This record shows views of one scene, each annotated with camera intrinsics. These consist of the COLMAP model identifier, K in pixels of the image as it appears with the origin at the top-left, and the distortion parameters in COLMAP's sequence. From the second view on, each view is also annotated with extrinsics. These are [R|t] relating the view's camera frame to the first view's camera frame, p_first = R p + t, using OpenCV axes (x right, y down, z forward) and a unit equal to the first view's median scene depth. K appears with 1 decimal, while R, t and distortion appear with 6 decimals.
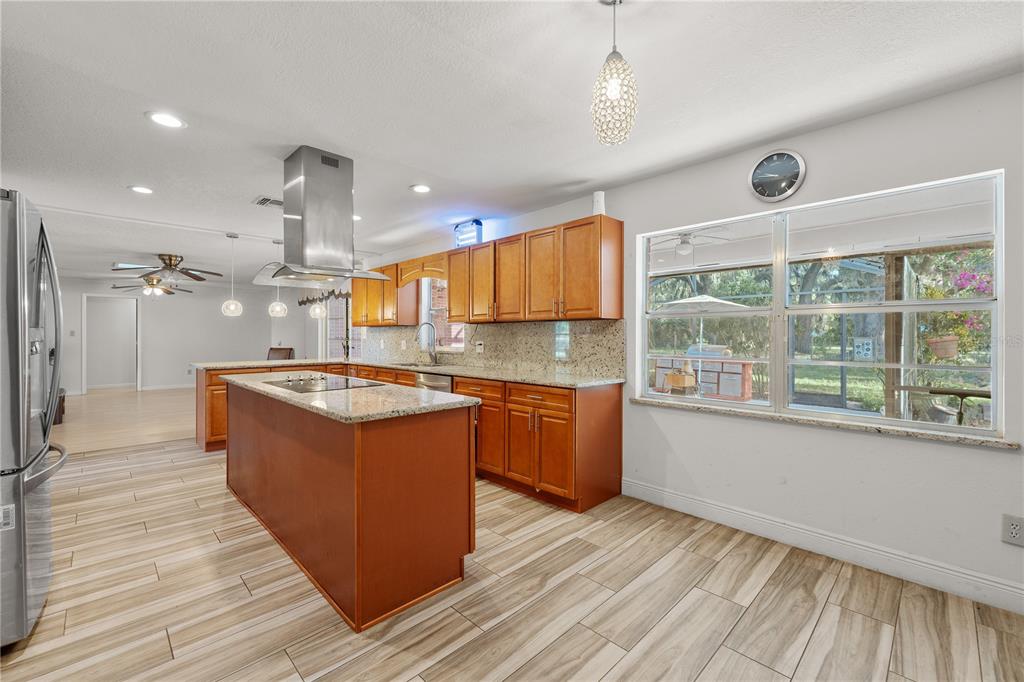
lens RADIAL K [[421.8, 0, 518.0], [0, 421.8, 337.9], [0, 0, 1]] dist [0.000184, -0.000013]
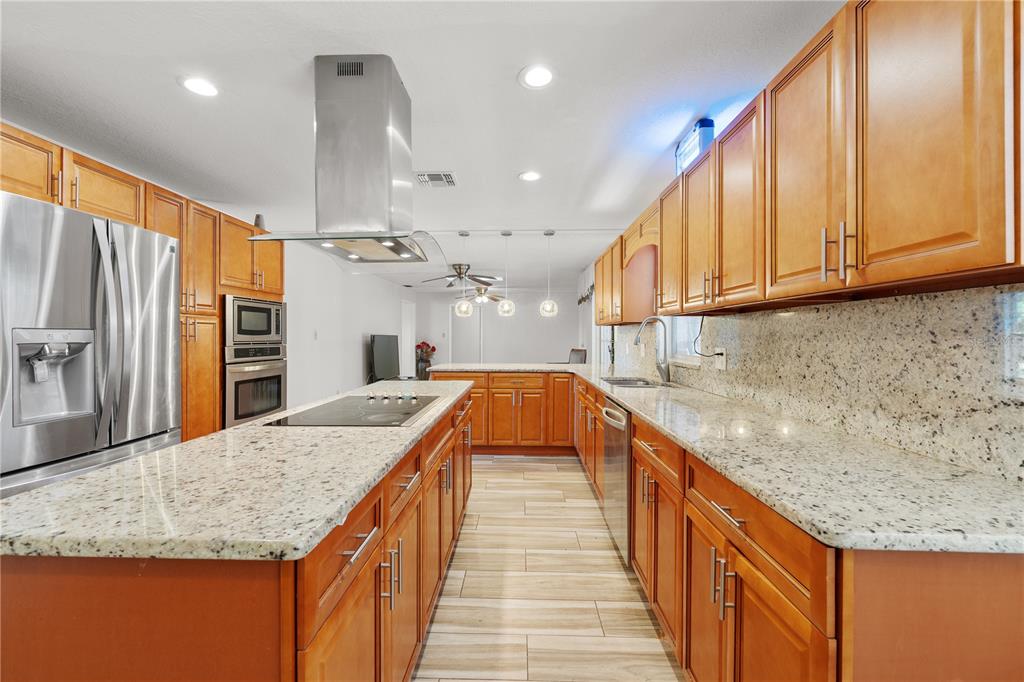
lens RADIAL K [[429.8, 0, 512.8], [0, 429.8, 338.1], [0, 0, 1]] dist [-0.000169, -0.000111]
pose [[0.691219, 0.003072, -0.722639, 0.151694], [-0.004984, 0.999987, -0.000517, -0.004038], [0.722628, 0.003959, 0.691226, 0.541012]]
